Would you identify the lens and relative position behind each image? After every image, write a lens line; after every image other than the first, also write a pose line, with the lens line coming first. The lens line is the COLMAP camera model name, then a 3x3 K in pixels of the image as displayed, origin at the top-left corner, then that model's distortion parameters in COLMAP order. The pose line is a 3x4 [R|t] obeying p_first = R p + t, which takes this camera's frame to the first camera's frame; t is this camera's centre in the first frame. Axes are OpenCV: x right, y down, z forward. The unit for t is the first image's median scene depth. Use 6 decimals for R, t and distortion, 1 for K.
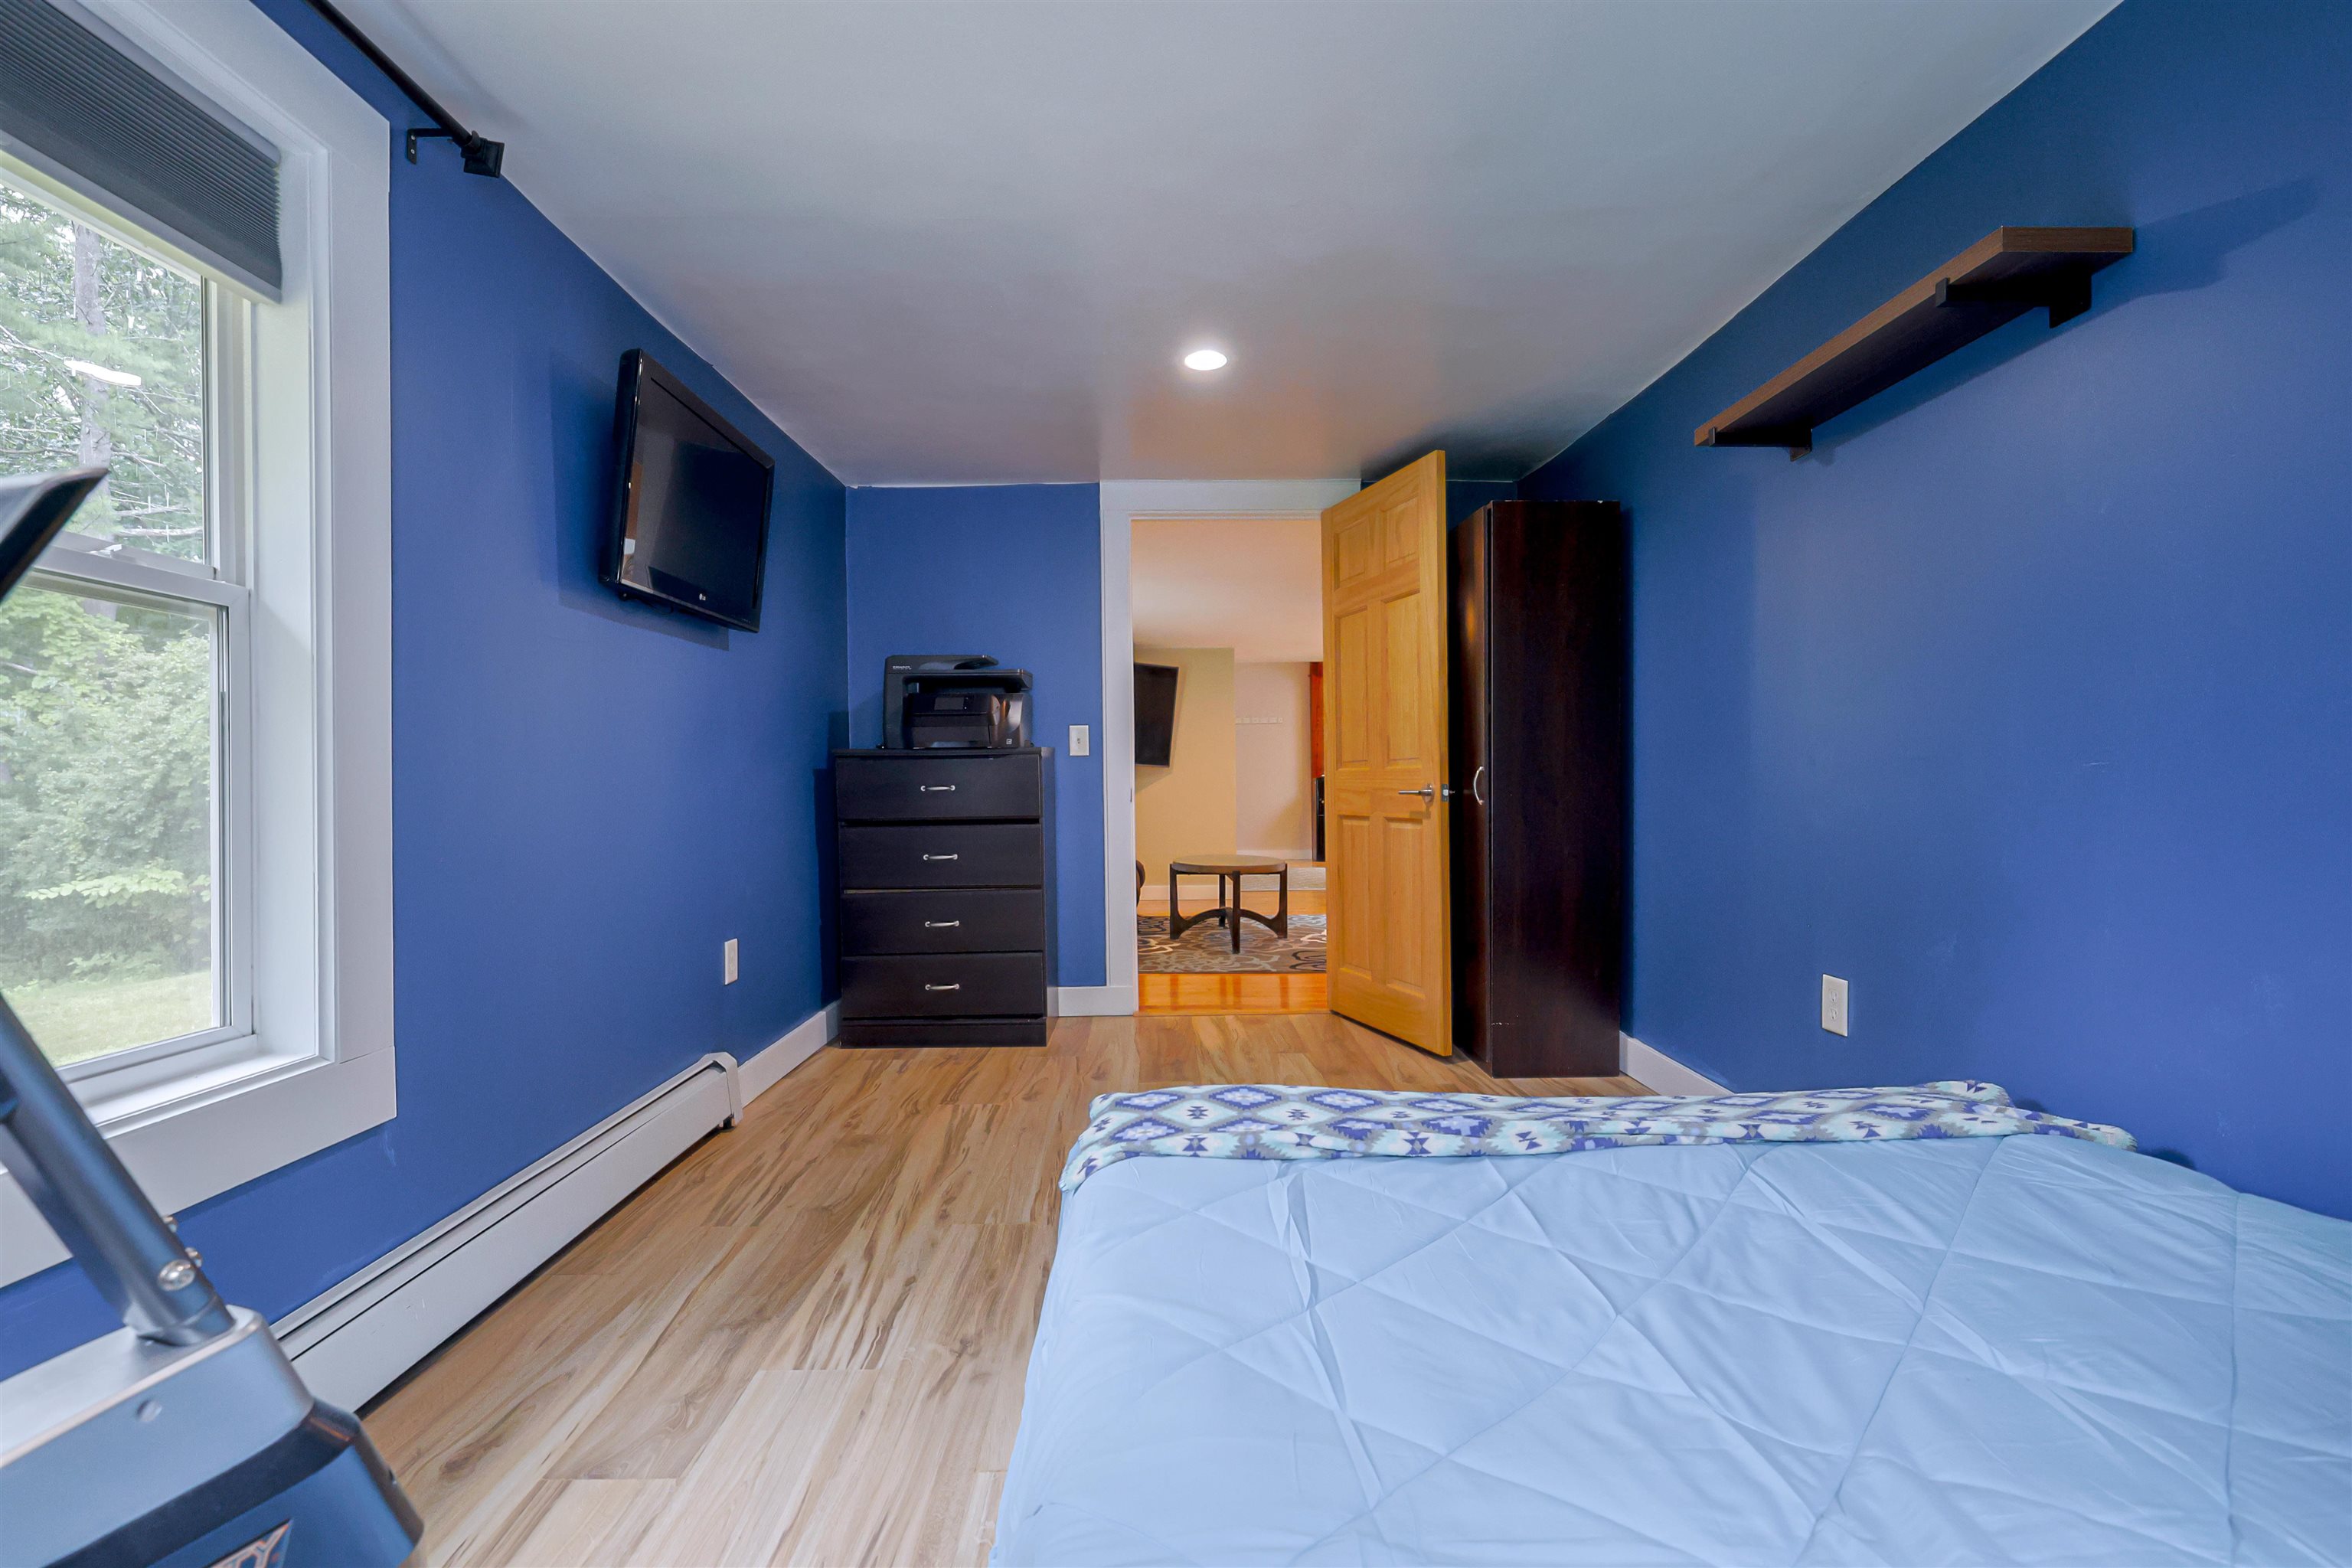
lens RADIAL K [[1034.3, 0, 1176.0], [0, 1034.3, 784.0], [0, 0, 1]] dist [0.000106, -0.000001]
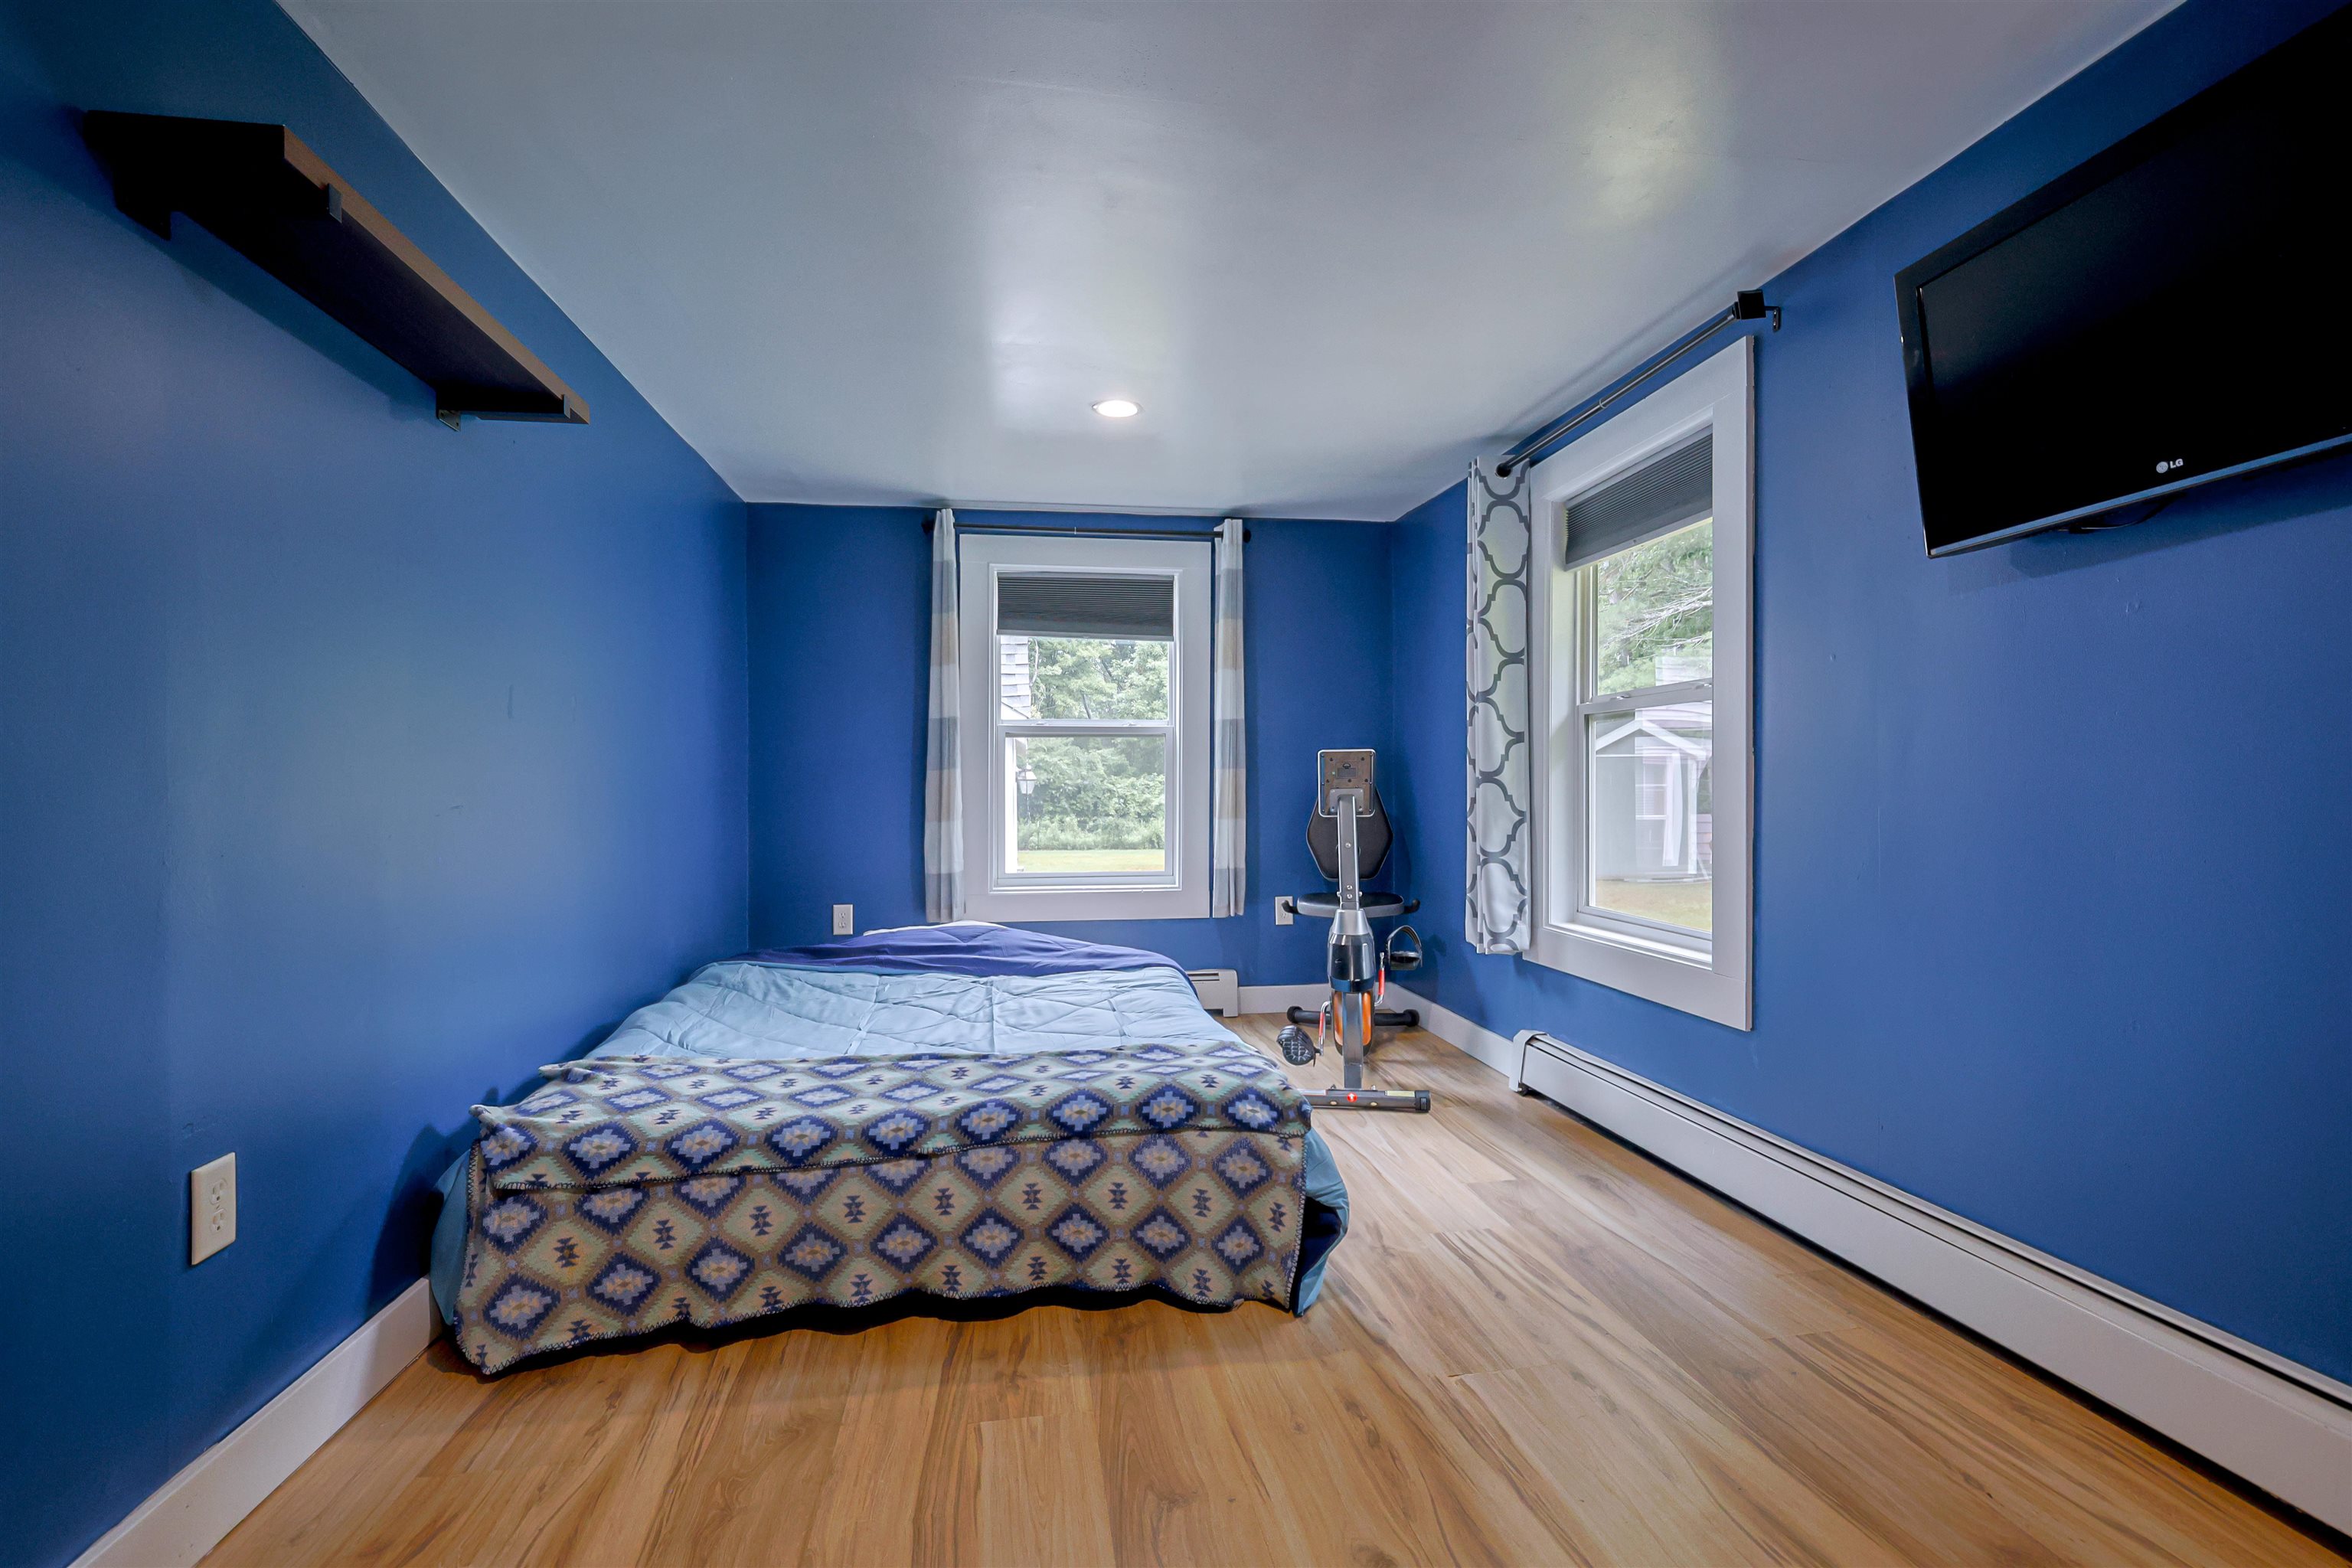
lens RADIAL K [[1034.3, 0, 1176.0], [0, 1034.3, 784.0], [0, 0, 1]] dist [0.000106, -0.000001]
pose [[-0.989739, 0.015480, -0.142046, 0.213849], [0.017077, 0.999804, -0.010026, -0.020074], [0.141863, -0.012348, -0.989809, 2.145623]]
